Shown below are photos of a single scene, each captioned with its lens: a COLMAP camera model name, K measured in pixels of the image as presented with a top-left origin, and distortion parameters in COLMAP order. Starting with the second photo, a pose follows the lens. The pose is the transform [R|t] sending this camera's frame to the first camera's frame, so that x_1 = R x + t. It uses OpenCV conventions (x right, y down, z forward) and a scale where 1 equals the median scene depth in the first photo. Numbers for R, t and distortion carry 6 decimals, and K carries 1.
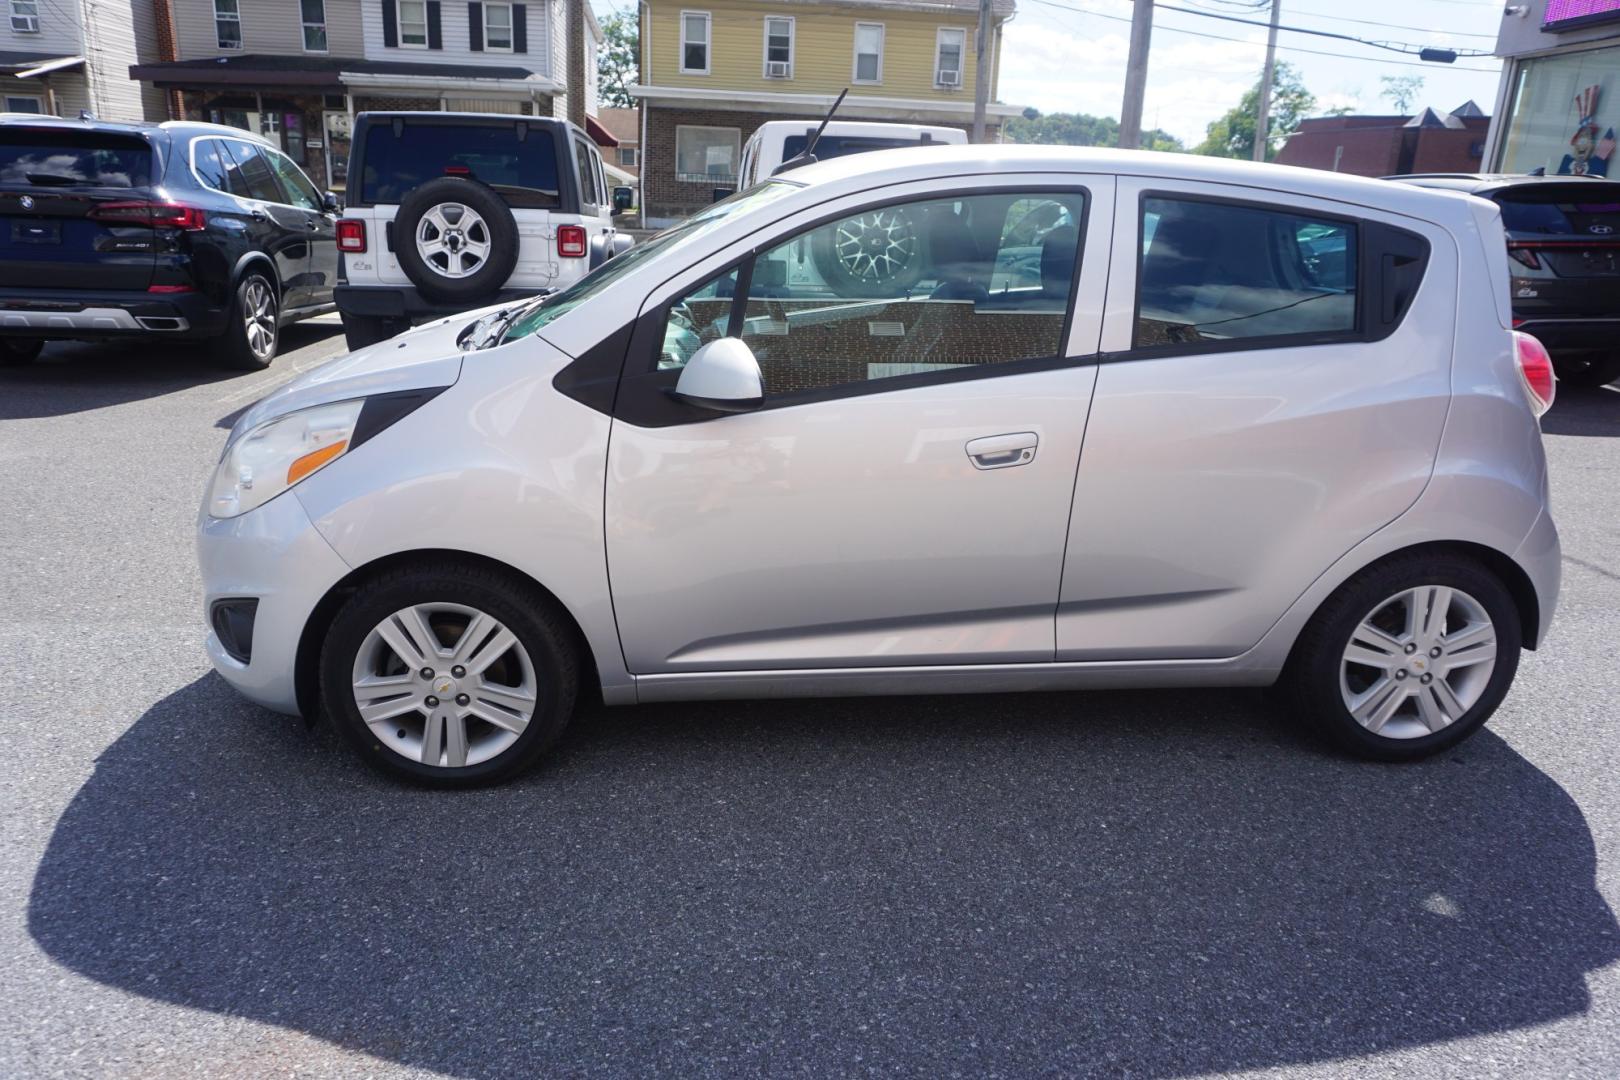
lens RADIAL K [[1089.8, 0, 804.9], [0, 1089.8, 539.4], [0, 0, 1]] dist [-0.044953, 0.031375]
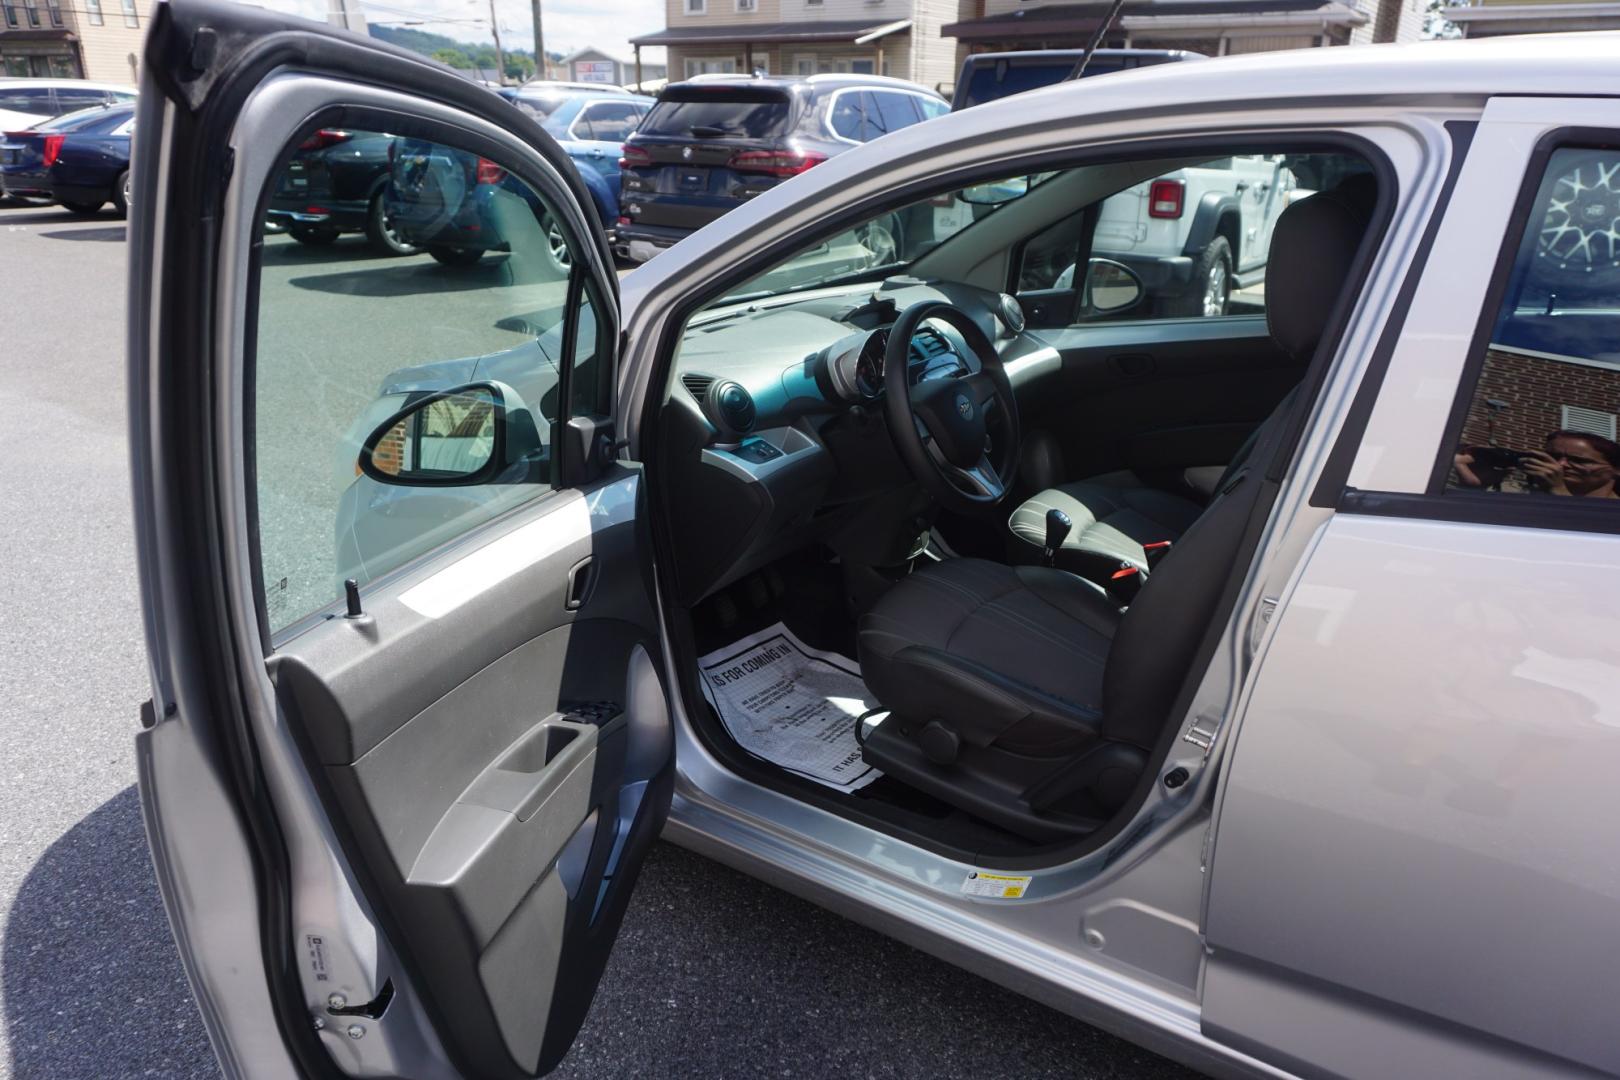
lens RADIAL K [[1089.8, 0, 804.1], [0, 1089.8, 533.3], [0, 0, 1]] dist [-0.044953, 0.031375]
pose [[0.772136, 0.200123, -0.603123, 0.322792], [-0.175749, 0.979347, 0.099960, -0.136387], [0.610670, 0.028816, 0.791360, 0.424251]]
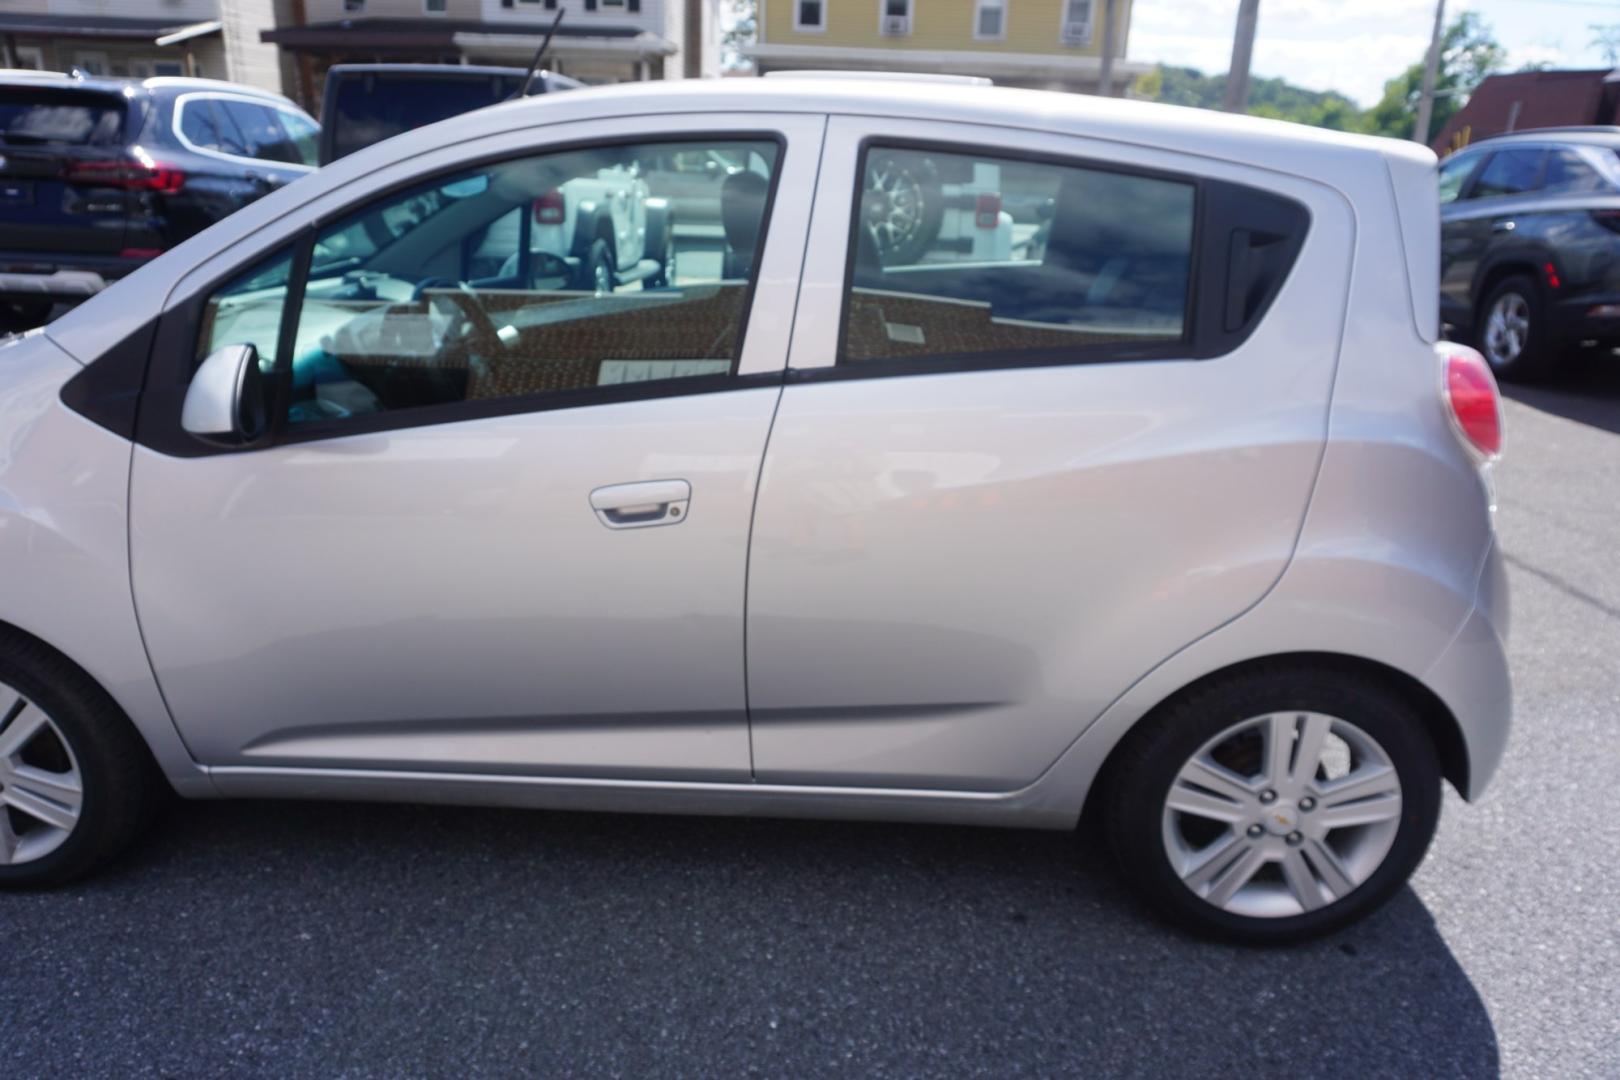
lens RADIAL K [[1089.8, 0, 805.7], [0, 1089.8, 539.2], [0, 0, 1]] dist [-0.044953, 0.031375]
pose [[0.991601, 0.041887, -0.122366, 0.321779], [-0.038086, 0.998721, 0.033239, -0.073341], [0.123602, -0.028300, 0.991928, 0.254345]]
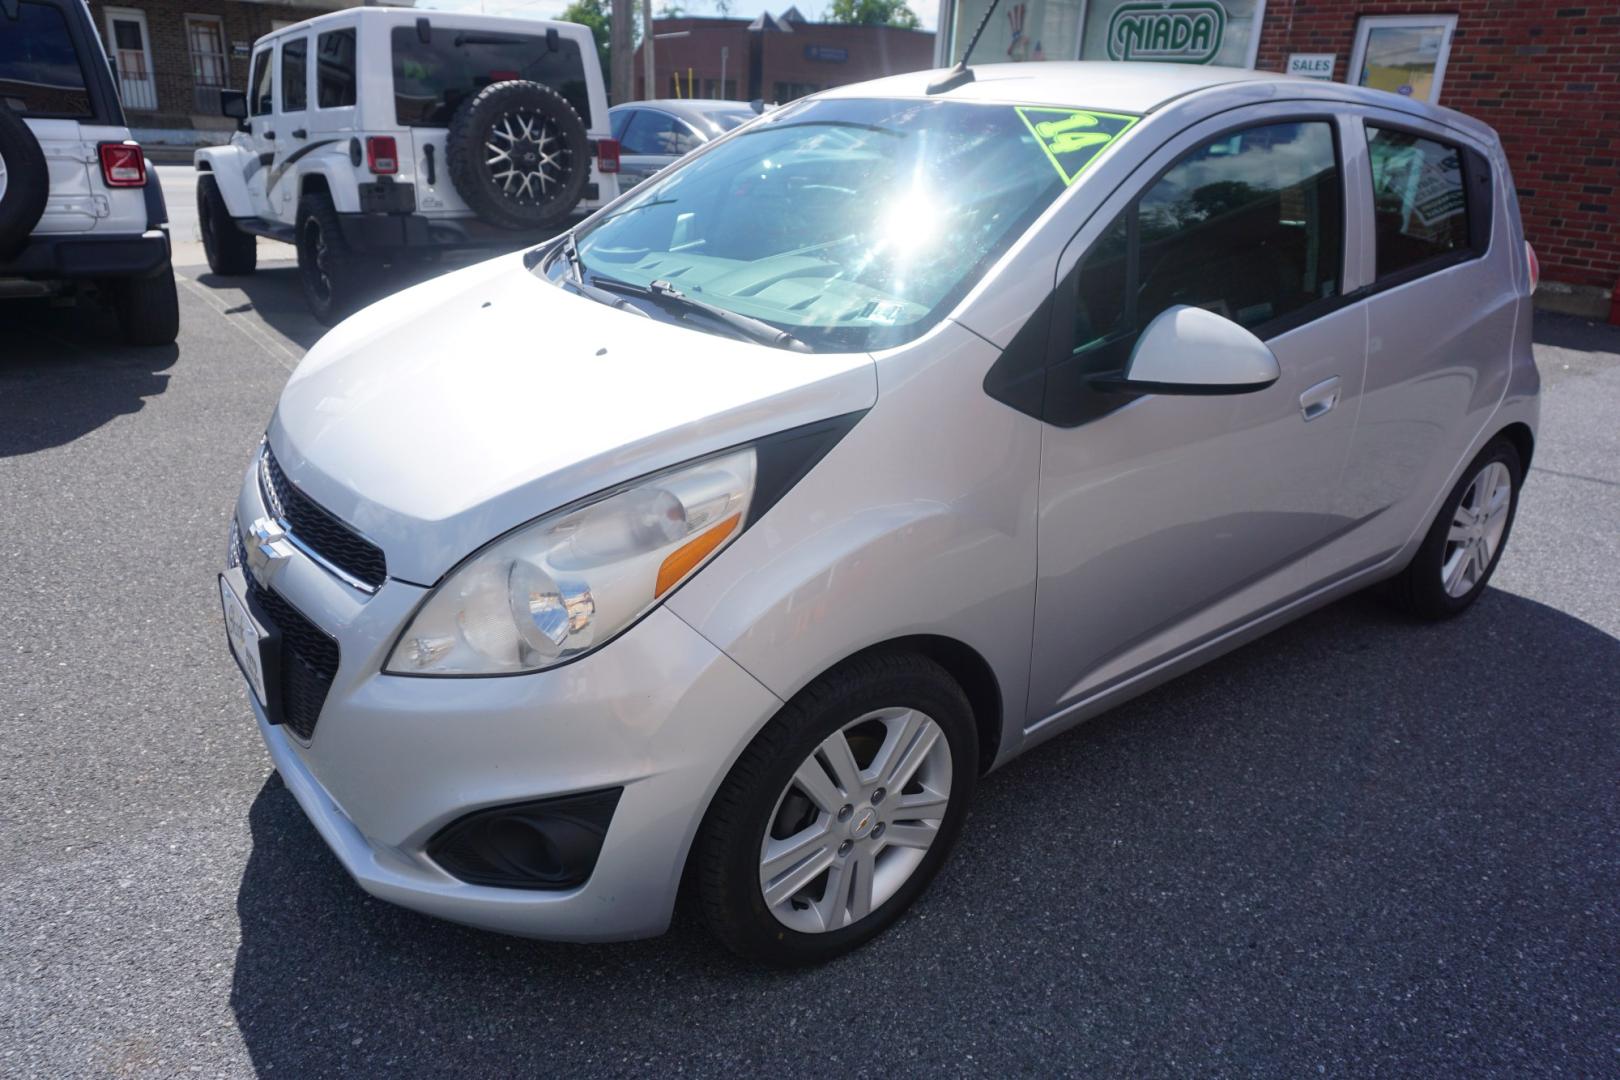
lens RADIAL K [[1089.8, 0, 805.4], [0, 1089.8, 535.3], [0, 0, 1]] dist [-0.044953, 0.031375]
pose [[0.844653, -0.192183, 0.499626, -0.597928], [0.150604, 0.980948, 0.122719, -0.126366], [-0.513692, -0.028410, 0.857504, 0.350059]]
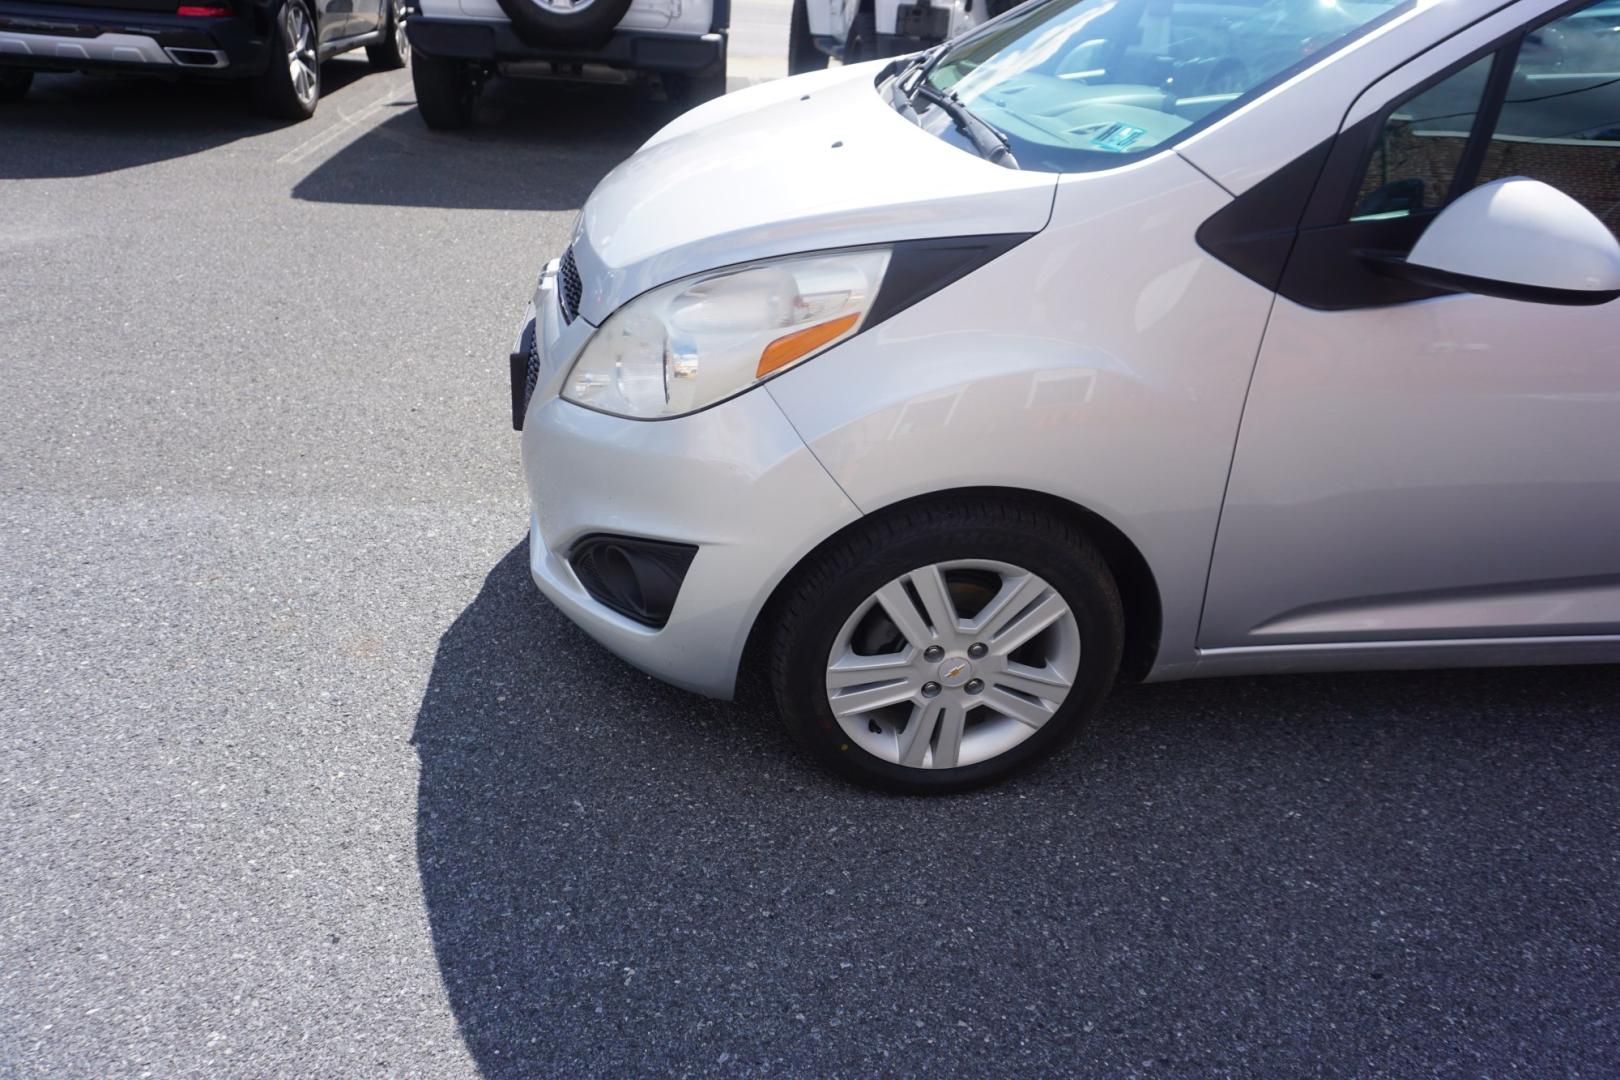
lens RADIAL K [[1089.8, 0, 809.2], [0, 1089.8, 531.9], [0, 0, 1]] dist [-0.044953, 0.031375]
pose [[0.998832, 0.023232, 0.042361, -0.396691], [-0.031498, 0.977975, 0.206334, -0.080256], [-0.036634, -0.207427, 0.977564, 0.291910]]
